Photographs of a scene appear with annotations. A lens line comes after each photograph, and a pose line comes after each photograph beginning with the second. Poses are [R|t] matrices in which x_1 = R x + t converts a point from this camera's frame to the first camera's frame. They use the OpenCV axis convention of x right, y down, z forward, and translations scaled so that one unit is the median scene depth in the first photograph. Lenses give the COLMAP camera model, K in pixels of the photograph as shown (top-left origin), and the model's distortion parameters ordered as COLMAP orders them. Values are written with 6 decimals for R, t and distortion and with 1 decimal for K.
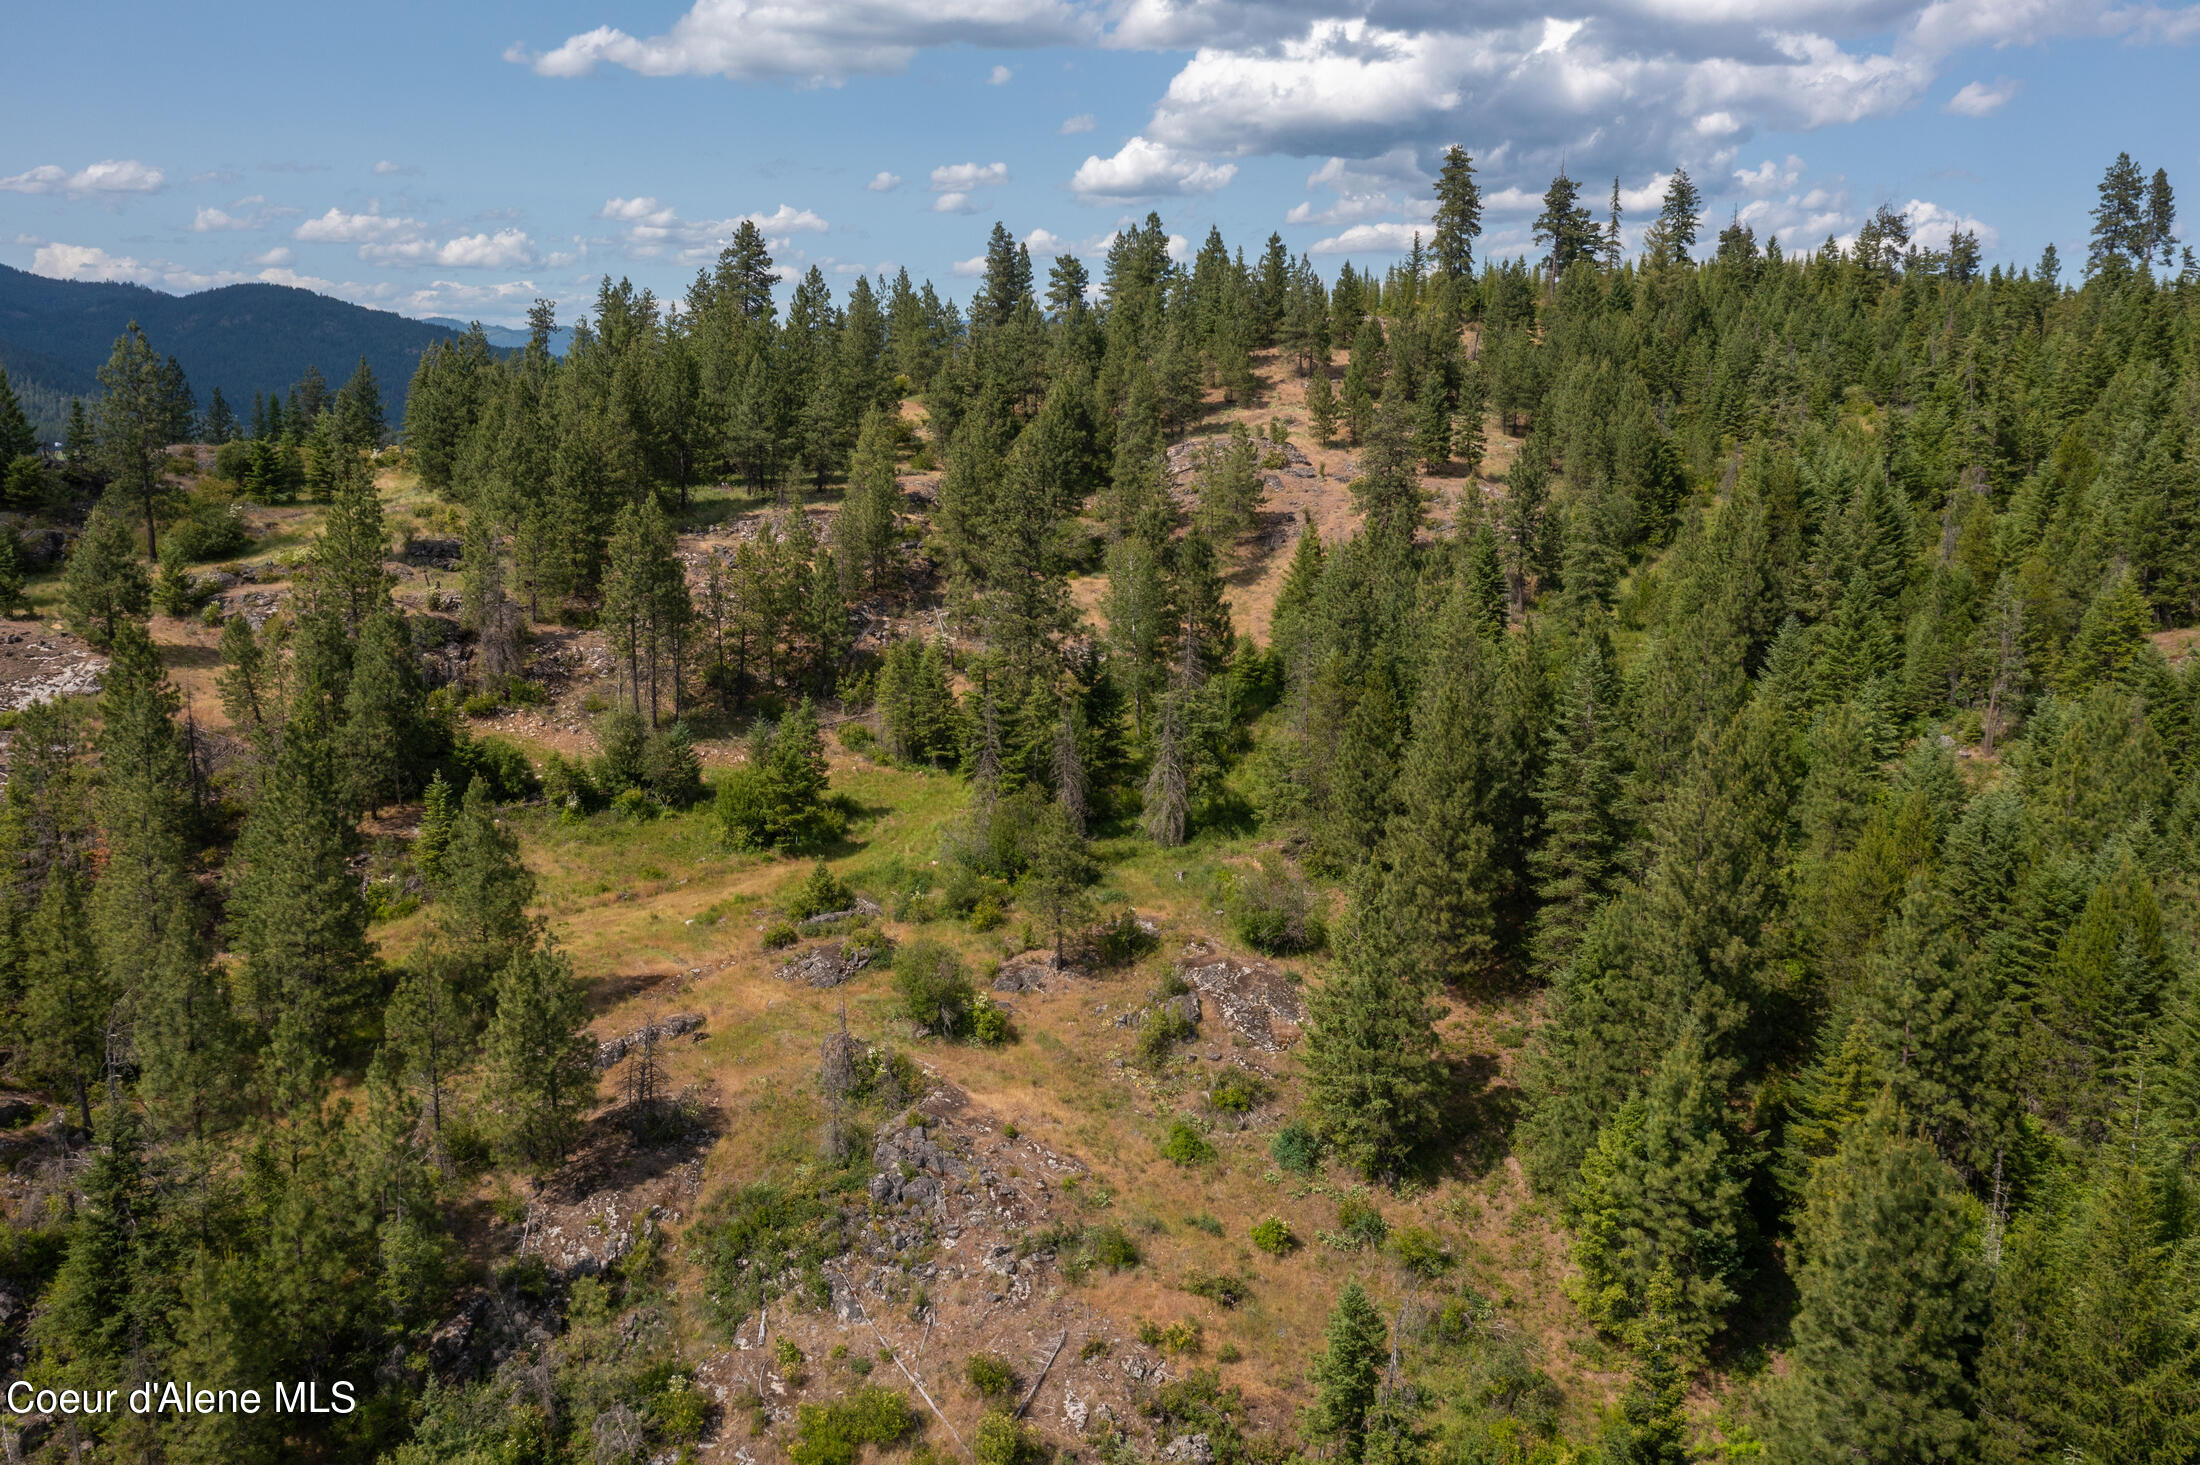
lens RADIAL K [[1768.9, 0, 1104.5], [0, 1768.9, 744.5], [0, 0, 1]] dist [-0.000839, 0.058931]
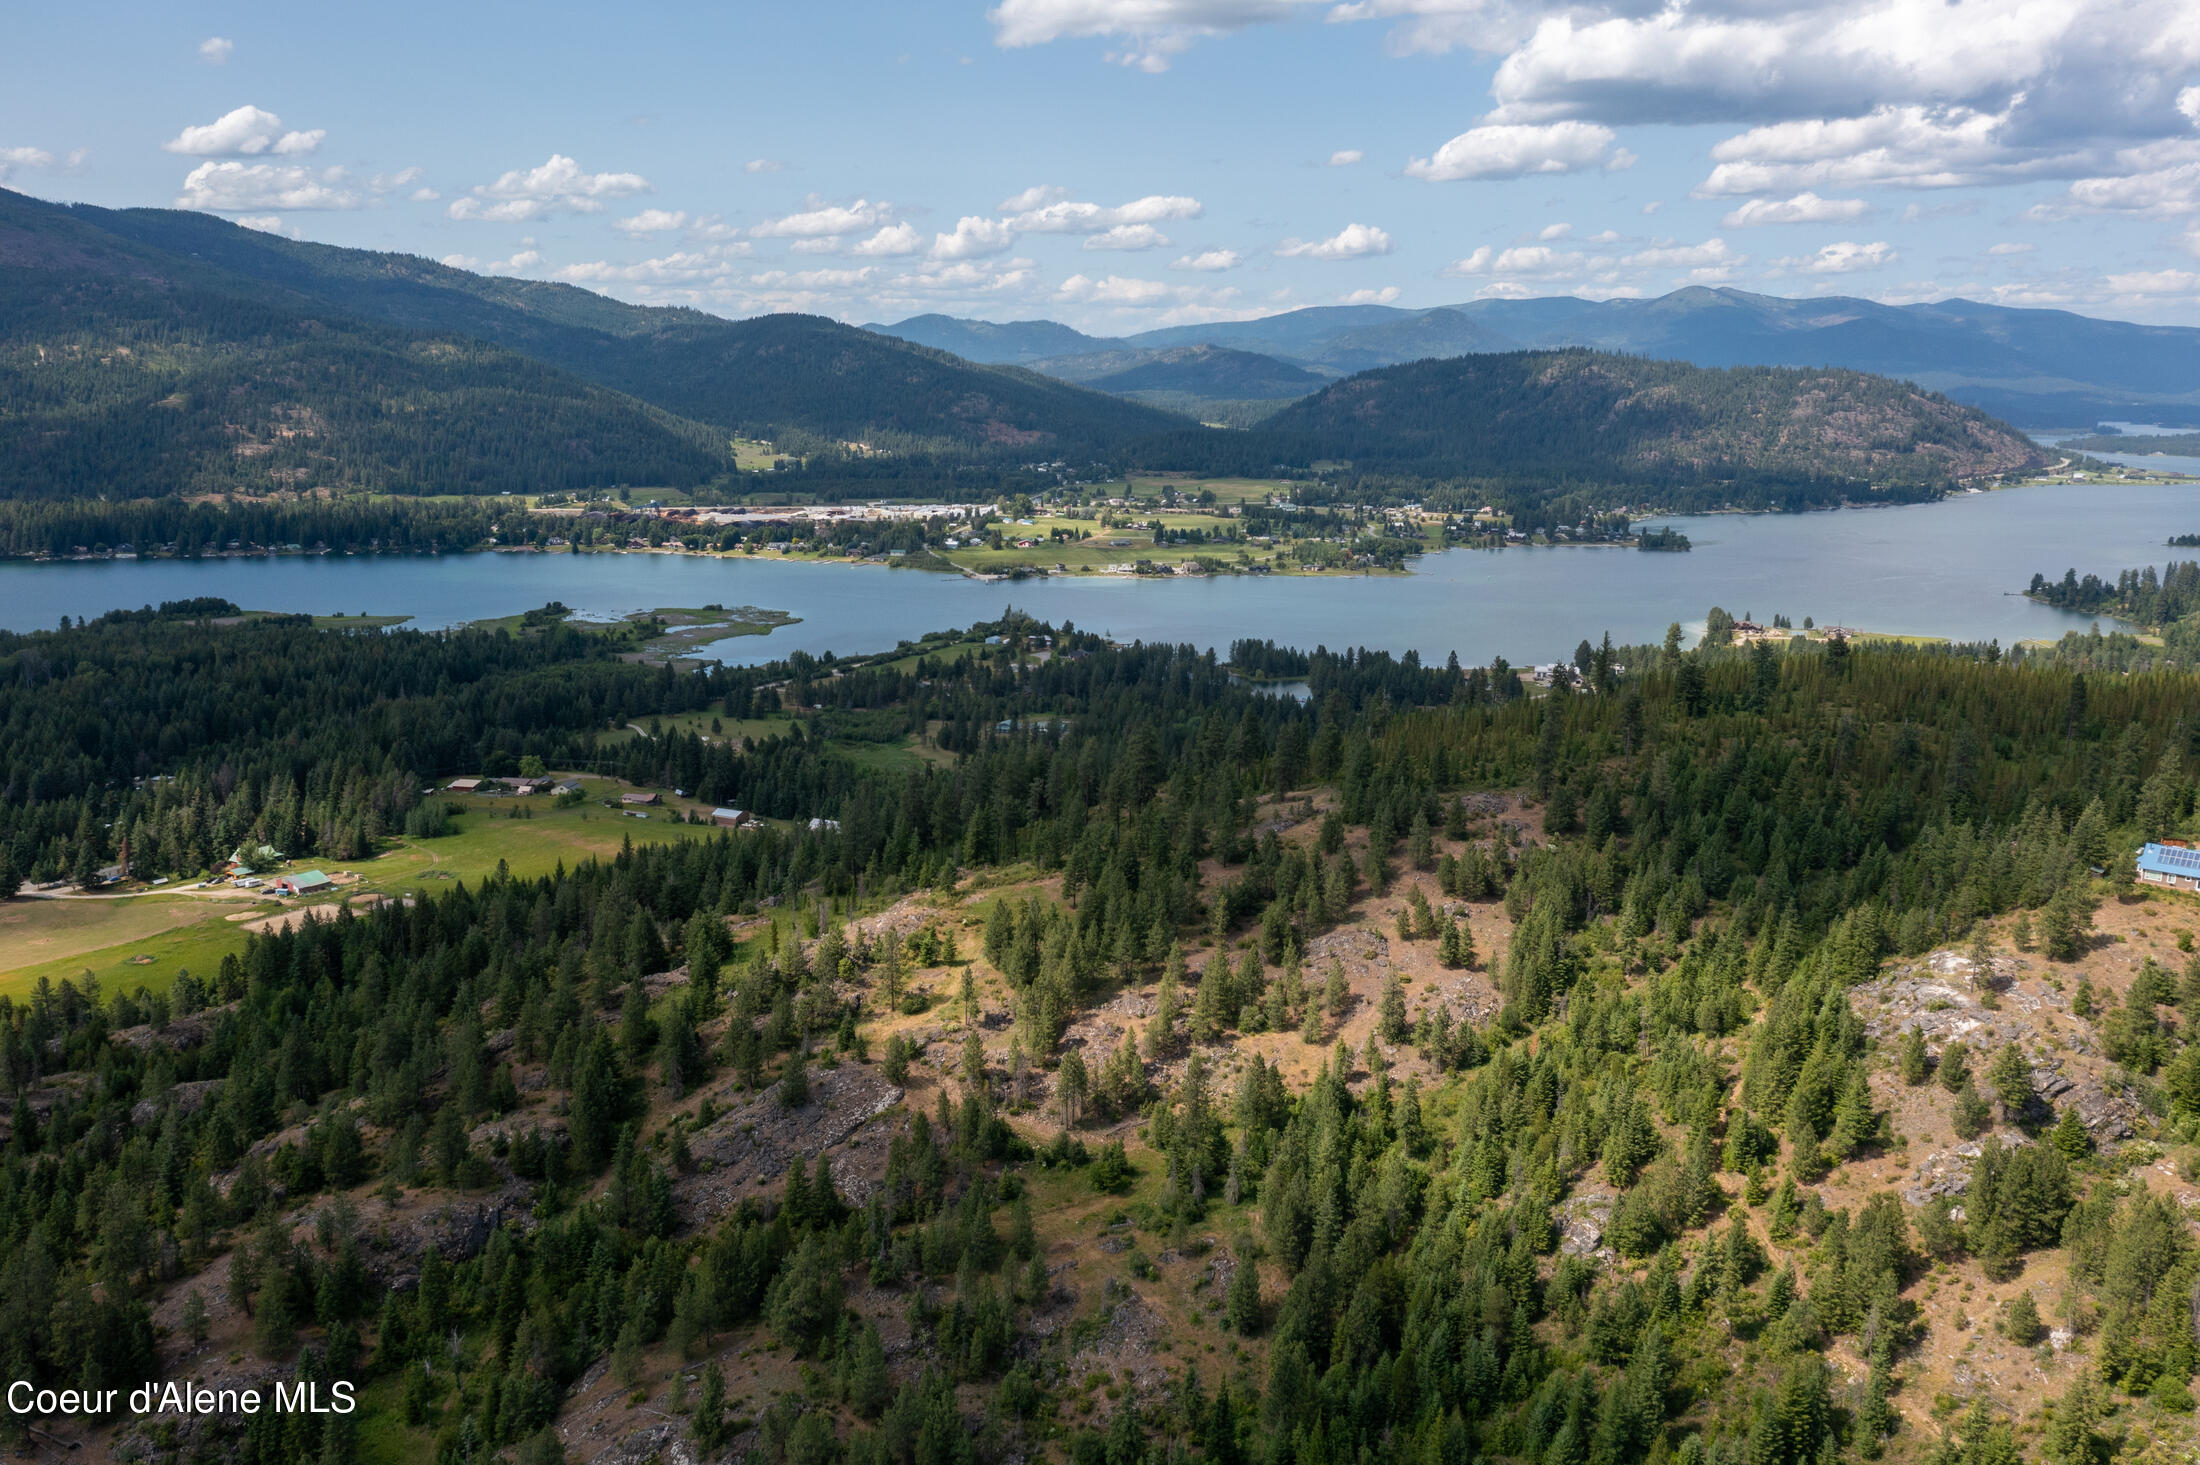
lens RADIAL K [[1770.8, 0, 1100.0], [0, 1770.8, 732.5], [0, 0, 1]] dist [-0.008408, 0.059388]
pose [[0.966915, 0.052125, -0.249715, 0.557643], [-0.049198, 0.998628, 0.017951, -0.832481], [0.250308, -0.005072, 0.968153, -2.084916]]
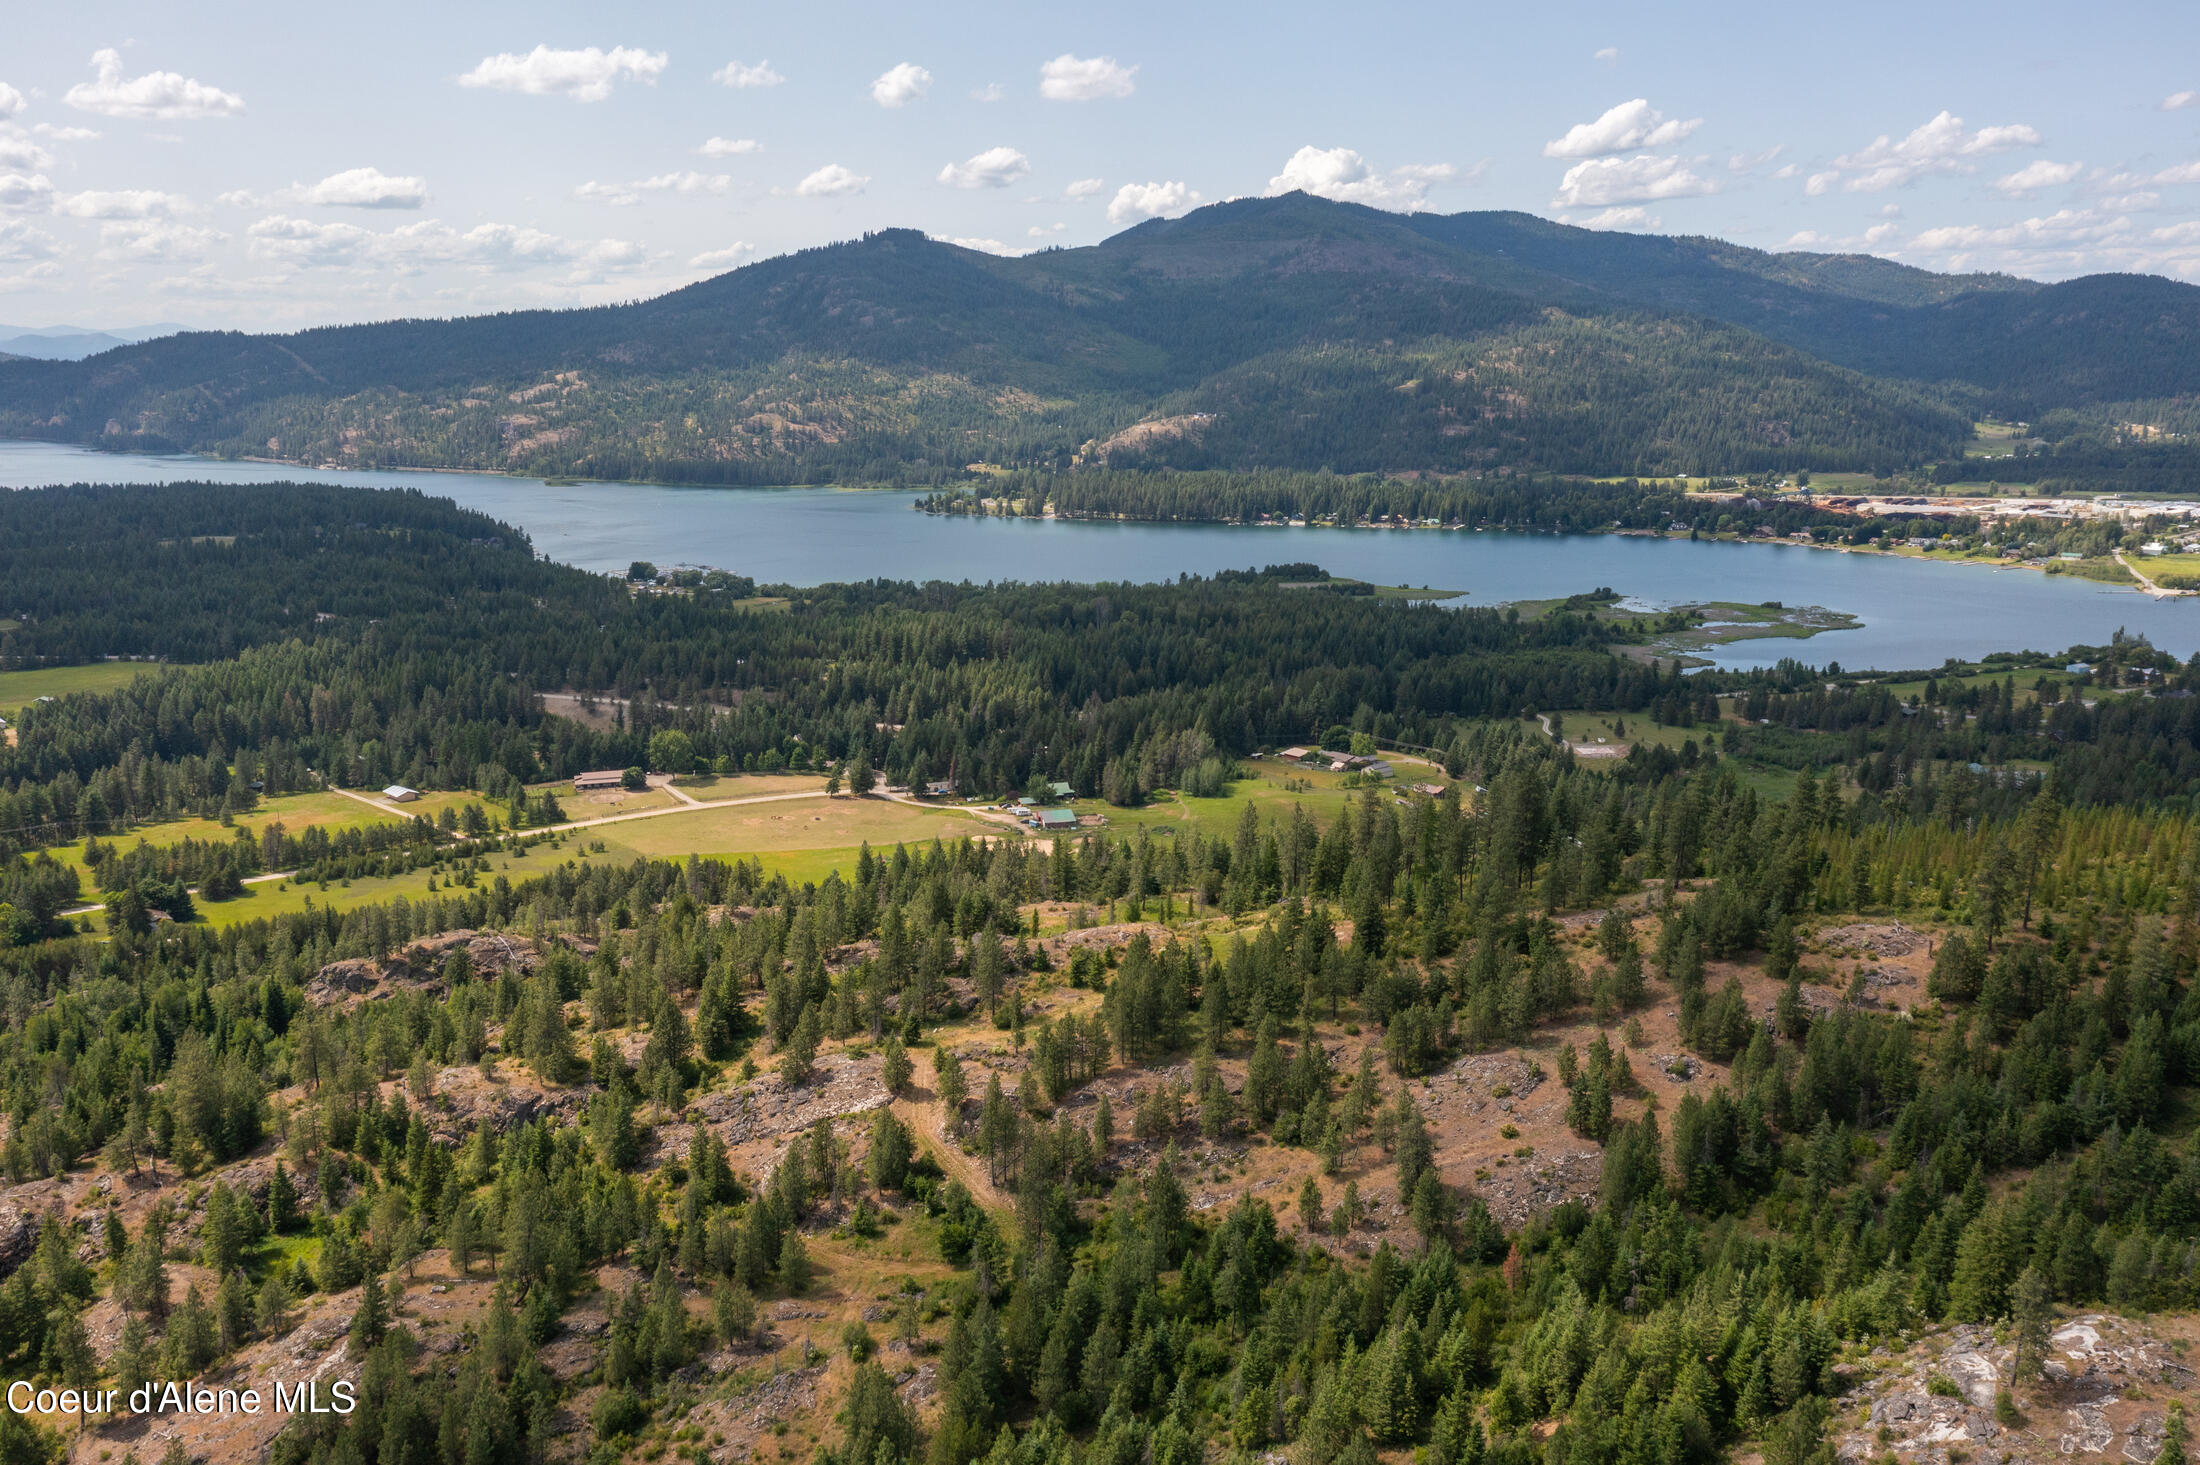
lens RADIAL K [[1768.9, 0, 1104.5], [0, 1768.9, 744.5], [0, 0, 1]] dist [-0.000839, 0.058931]
pose [[0.560412, 0.163379, -0.811939, 2.196043], [-0.137078, 0.985126, 0.103616, -1.117990], [0.816791, 0.053231, 0.574472, -0.479431]]
